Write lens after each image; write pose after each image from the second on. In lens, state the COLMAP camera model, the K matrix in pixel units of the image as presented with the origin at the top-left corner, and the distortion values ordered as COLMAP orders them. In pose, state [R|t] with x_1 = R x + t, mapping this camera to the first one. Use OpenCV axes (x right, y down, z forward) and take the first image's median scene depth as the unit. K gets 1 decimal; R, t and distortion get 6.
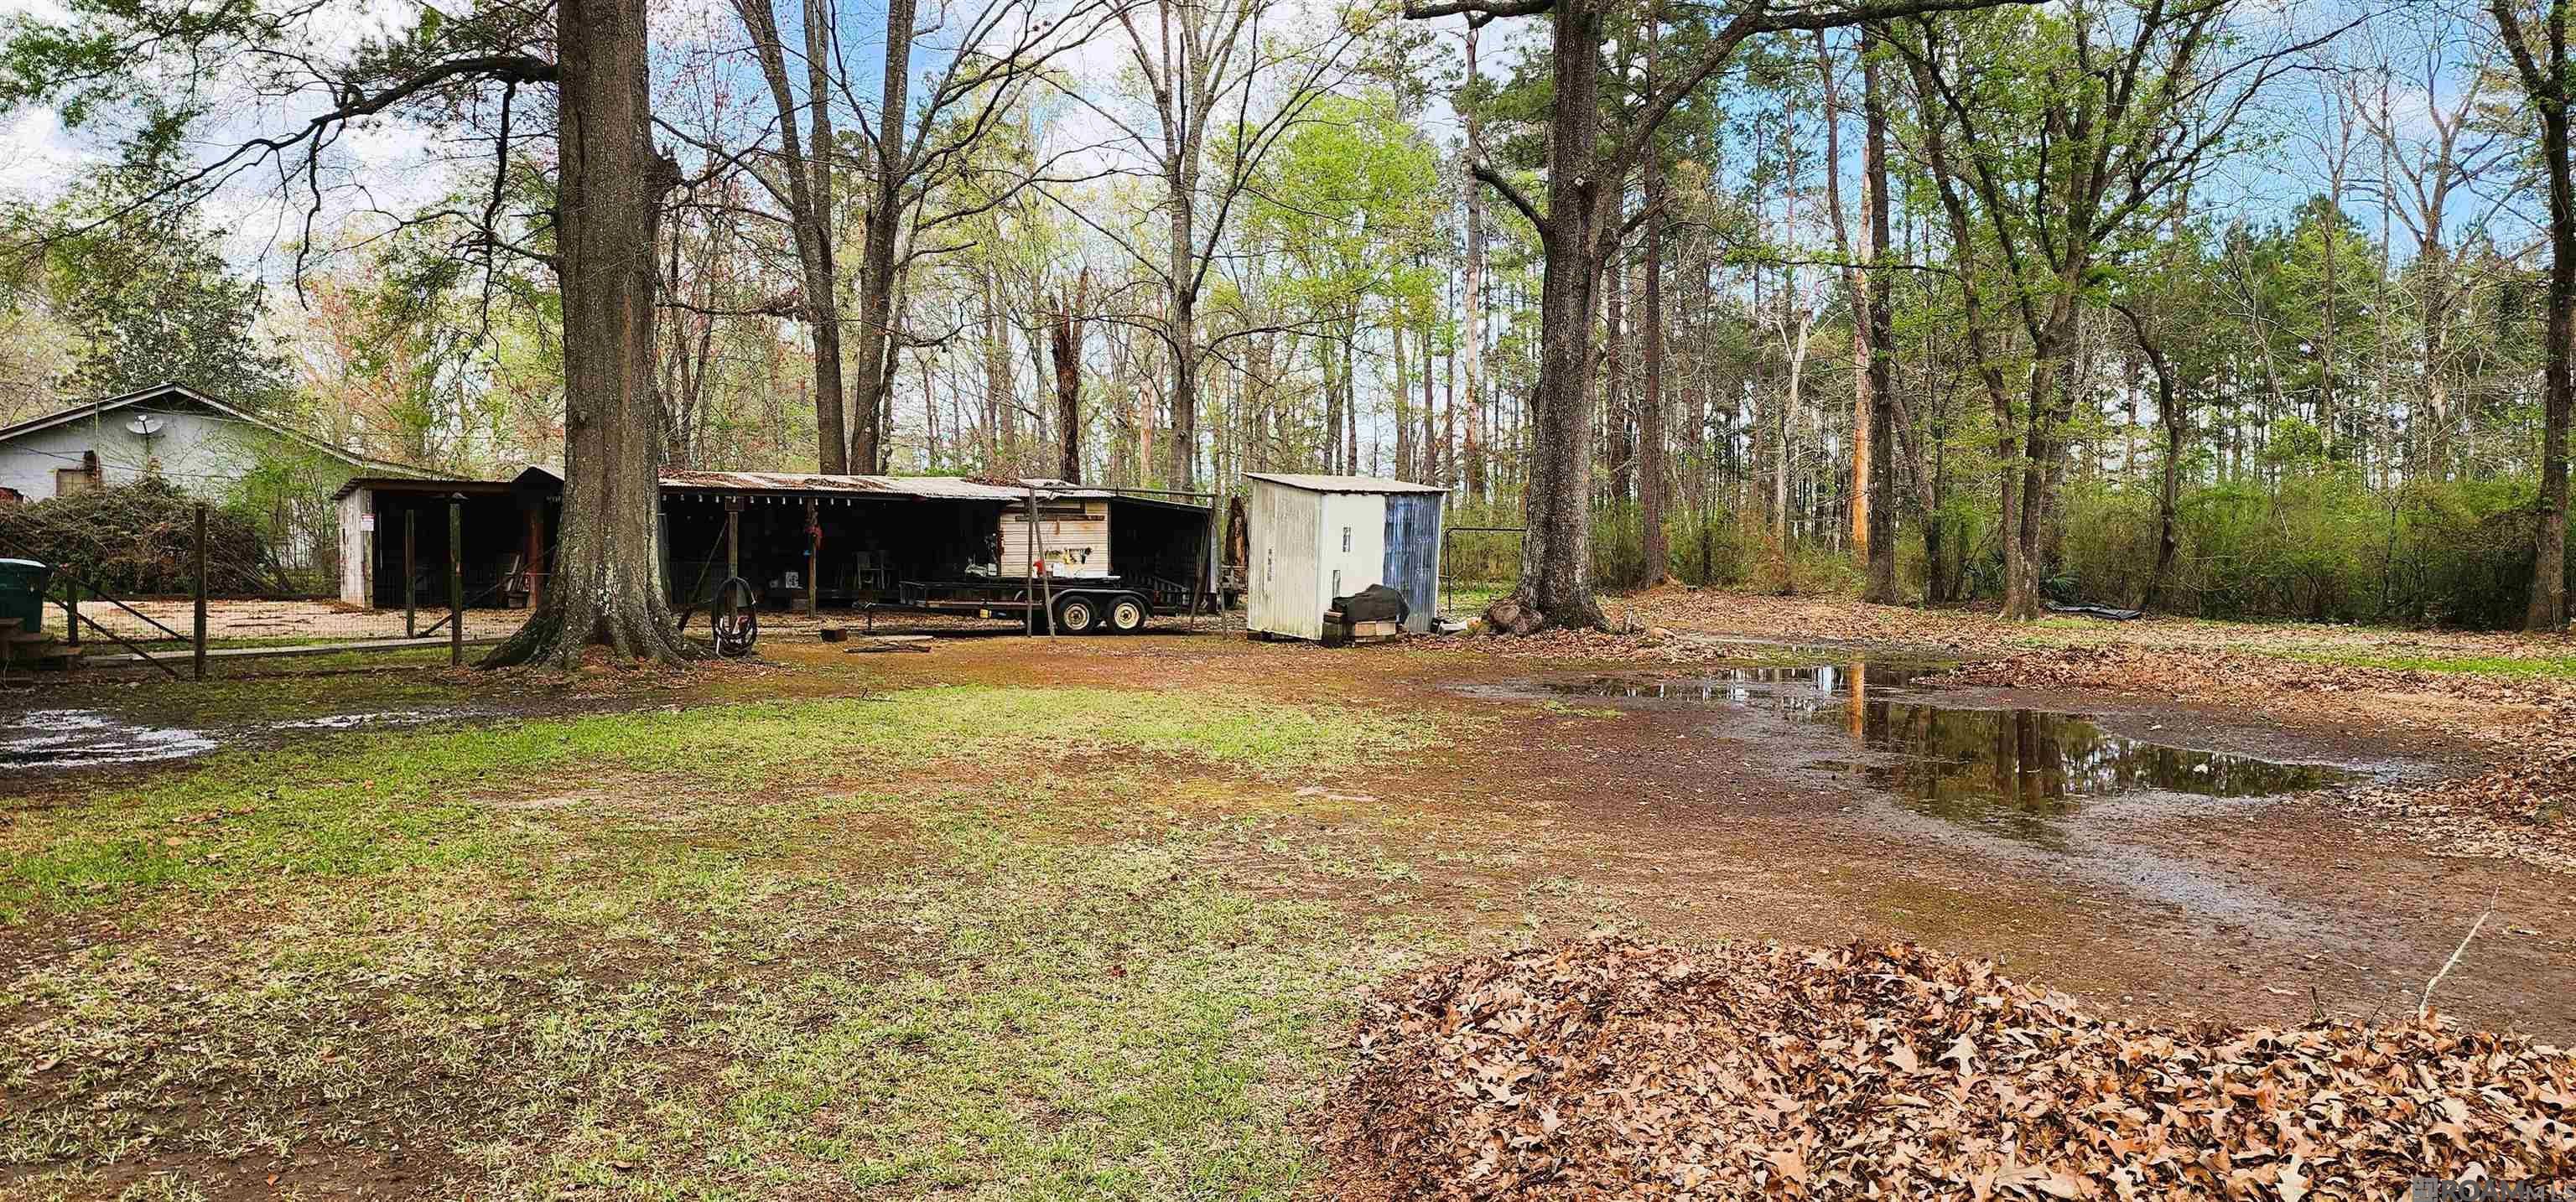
lens RADIAL K [[1688.1, 0, 1298.1], [0, 1688.1, 564.9], [0, 0, 1]] dist [0.050298, -0.039235]
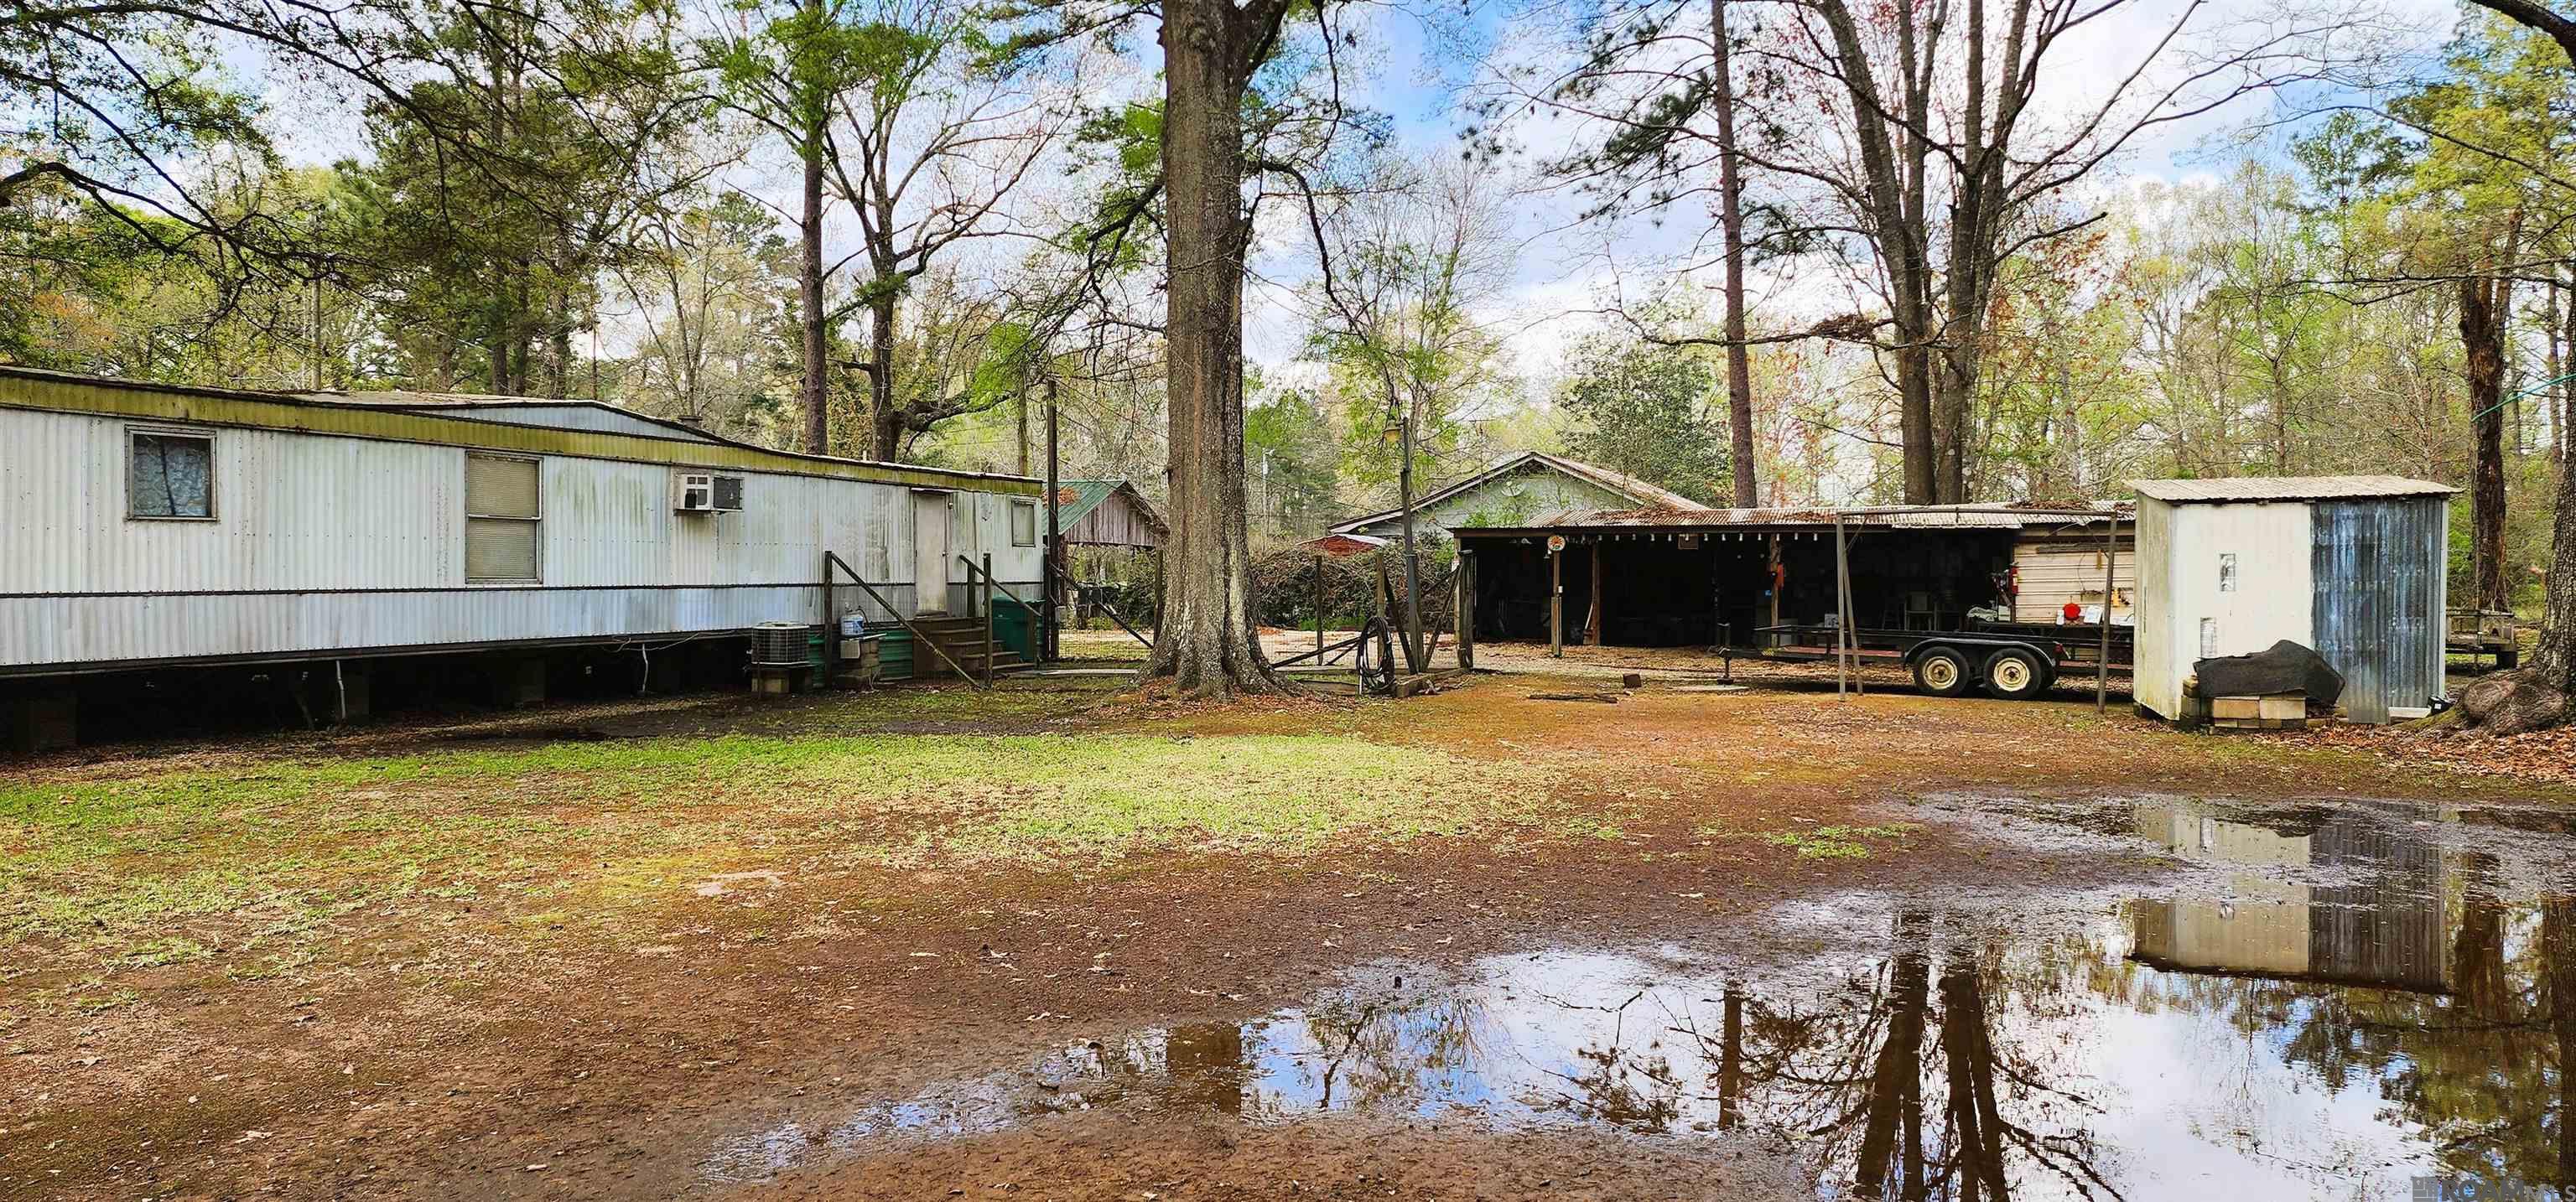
lens RADIAL K [[1682.6, 0, 1285.8], [0, 1682.6, 591.4], [0, 0, 1]] dist [0.075660, -0.092534]
pose [[0.601284, -0.000278, -0.799035, 0.458192], [-0.006607, 0.999964, -0.005319, -0.002032], [0.799008, 0.008477, 0.601261, 0.394747]]
